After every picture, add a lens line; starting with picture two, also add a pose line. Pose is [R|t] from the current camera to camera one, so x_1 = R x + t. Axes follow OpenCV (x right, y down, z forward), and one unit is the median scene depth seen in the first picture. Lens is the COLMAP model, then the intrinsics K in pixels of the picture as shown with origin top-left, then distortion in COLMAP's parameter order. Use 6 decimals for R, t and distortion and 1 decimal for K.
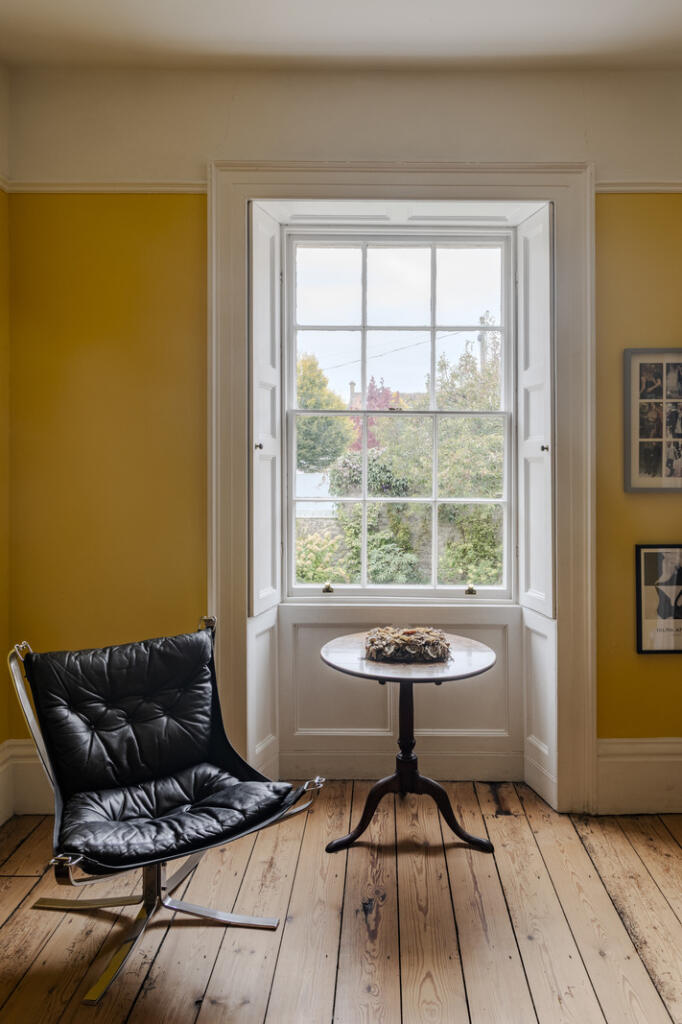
lens RADIAL K [[809.3, 0, 372.9], [0, 809.3, 466.1], [0, 0, 1]] dist [0.008203, 0.002287]
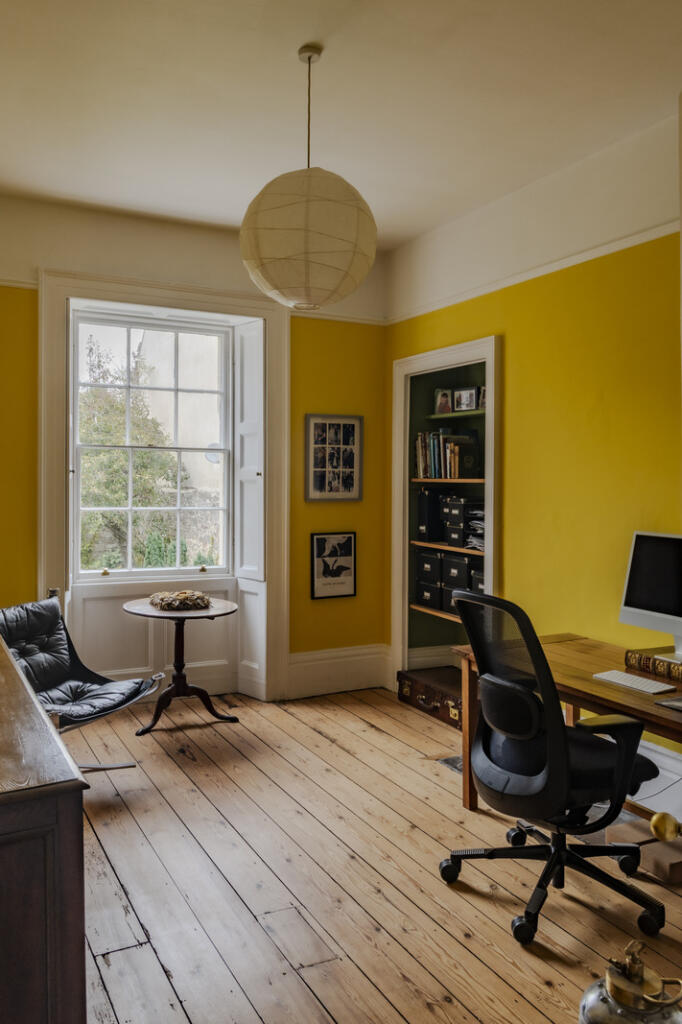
lens RADIAL K [[809.3, 0, 342.5], [0, 809.3, 512.6], [0, 0, 1]] dist [0.008203, 0.002287]
pose [[0.885969, -0.013856, 0.463538, -0.389035], [-0.001540, 0.999460, 0.032819, 0.001084], [-0.463742, -0.029791, 0.885469, -0.492265]]
